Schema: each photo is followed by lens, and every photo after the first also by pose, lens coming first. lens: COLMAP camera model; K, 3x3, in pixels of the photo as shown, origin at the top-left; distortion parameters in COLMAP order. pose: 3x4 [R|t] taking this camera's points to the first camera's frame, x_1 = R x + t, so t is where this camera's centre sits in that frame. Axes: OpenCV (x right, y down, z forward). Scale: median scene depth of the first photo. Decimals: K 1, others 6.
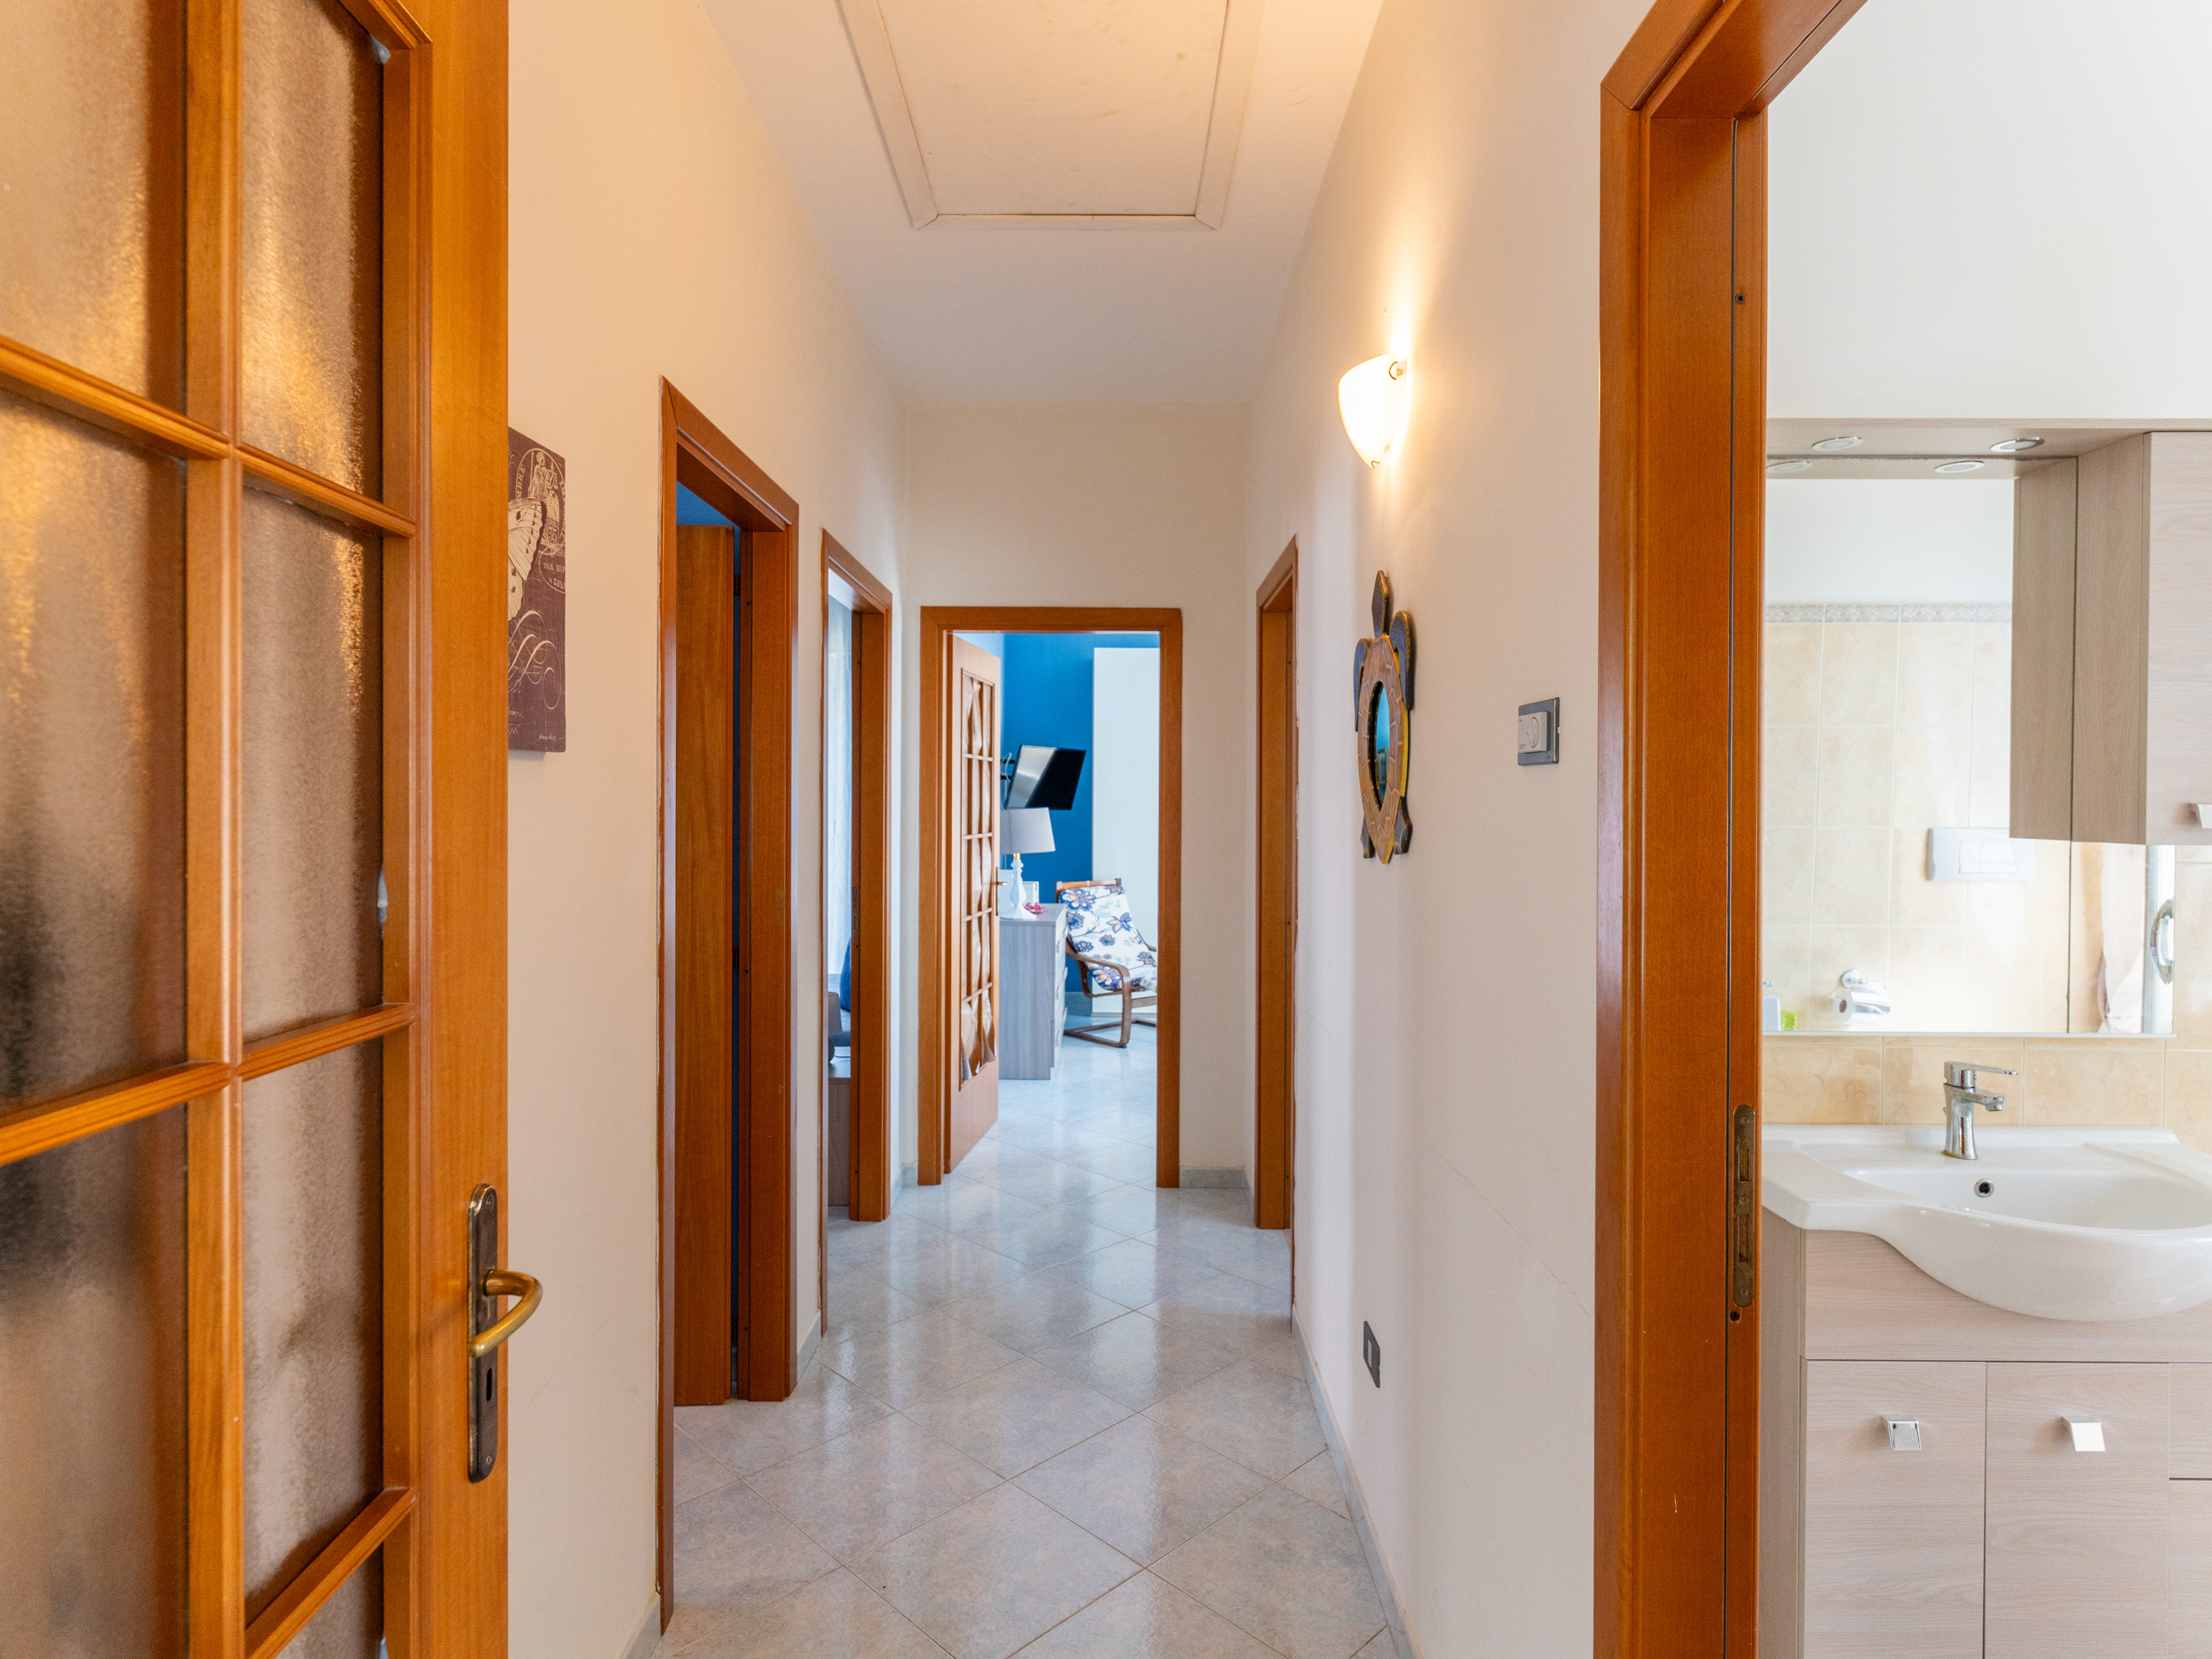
lens RADIAL K [[1186.3, 0, 1105.7], [0, 1186.3, 823.8], [0, 0, 1]] dist [-0.000451, 0.000342]
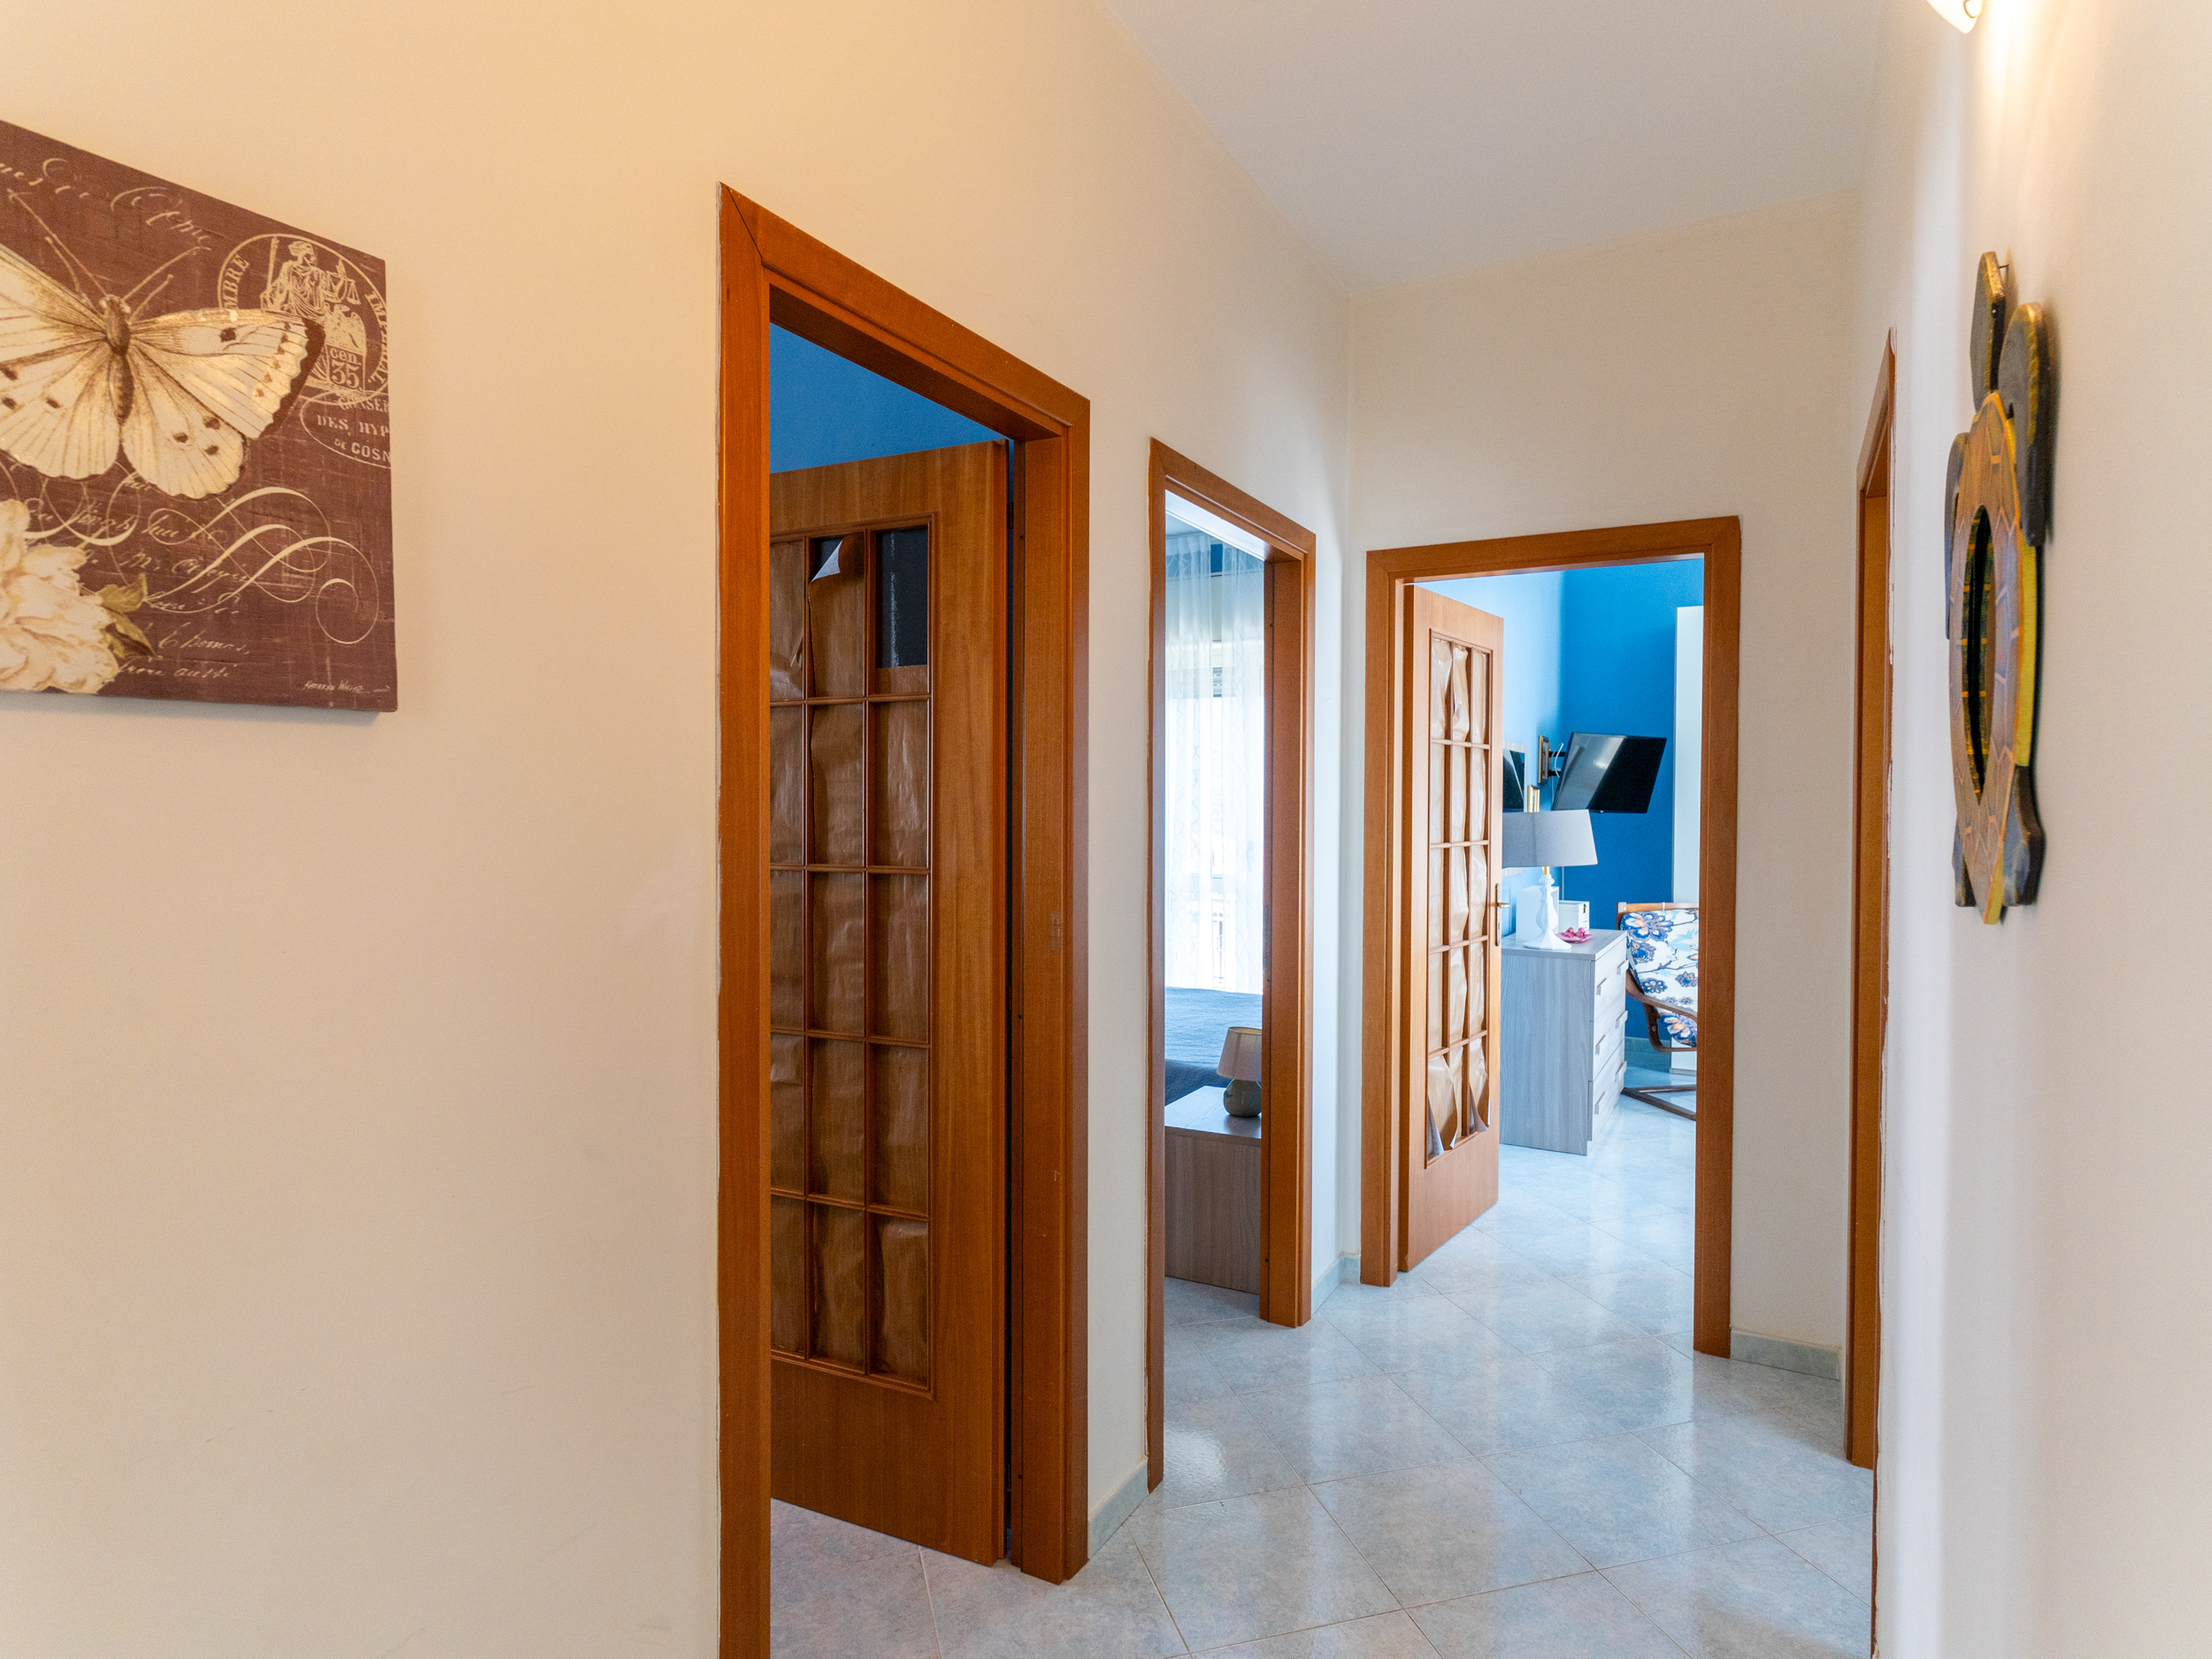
lens RADIAL K [[1223.0, 0, 1081.2], [0, 1223.0, 832.1], [0, 0, 1]] dist [-0.004092, -0.001227]
pose [[0.877617, 0.009956, -0.479259, 0.066601], [-0.008333, 0.999950, 0.005515, -0.000084], [0.479290, -0.000846, 0.877656, 0.192683]]
